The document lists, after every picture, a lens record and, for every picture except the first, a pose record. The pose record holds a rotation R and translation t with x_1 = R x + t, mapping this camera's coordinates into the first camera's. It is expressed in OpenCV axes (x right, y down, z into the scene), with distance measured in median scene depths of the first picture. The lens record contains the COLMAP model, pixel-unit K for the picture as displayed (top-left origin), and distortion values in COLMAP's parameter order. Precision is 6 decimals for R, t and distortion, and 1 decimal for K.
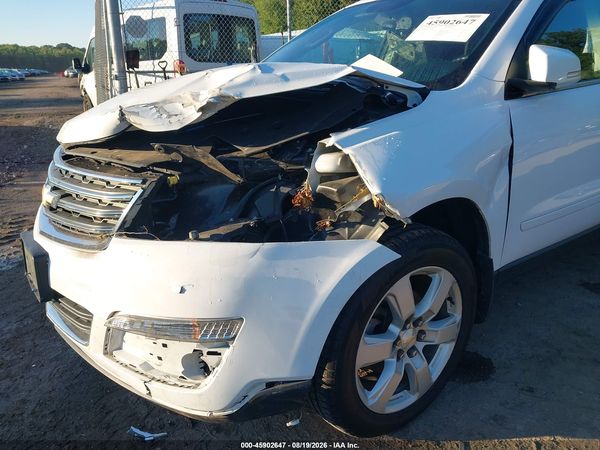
lens RADIAL K [[465.0, 0, 299.4], [0, 465.0, 249.5], [0, 0, 1]] dist [0.012436, -0.001336]
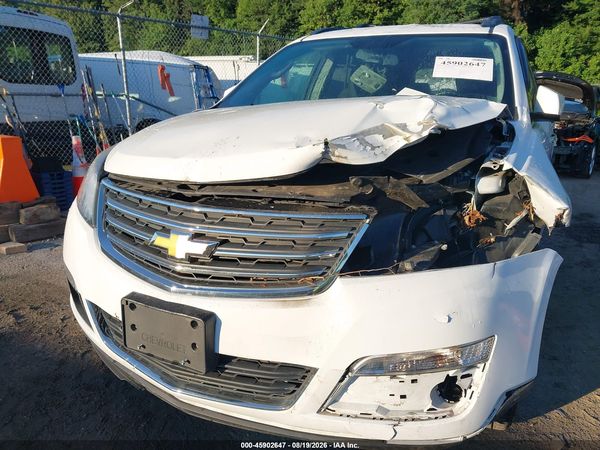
lens RADIAL K [[465.0, 0, 299.4], [0, 465.0, 249.5], [0, 0, 1]] dist [0.012436, -0.001336]
pose [[0.897434, -0.116613, 0.425456, -0.796921], [0.137108, 0.990397, -0.017750, -0.073171], [-0.419300, 0.074263, 0.904805, 0.181478]]
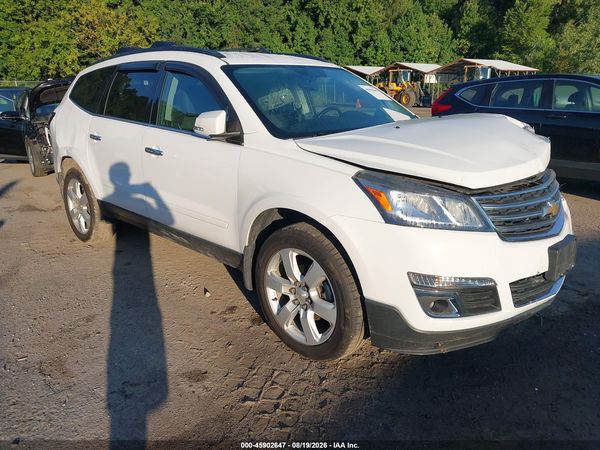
lens RADIAL K [[465.0, 0, 299.4], [0, 465.0, 249.5], [0, 0, 1]] dist [0.012436, -0.001336]
pose [[-0.148309, -0.308908, 0.939458, -2.051234], [0.370416, 0.863457, 0.342394, -0.888453], [-0.916950, 0.398770, -0.013634, 2.012425]]
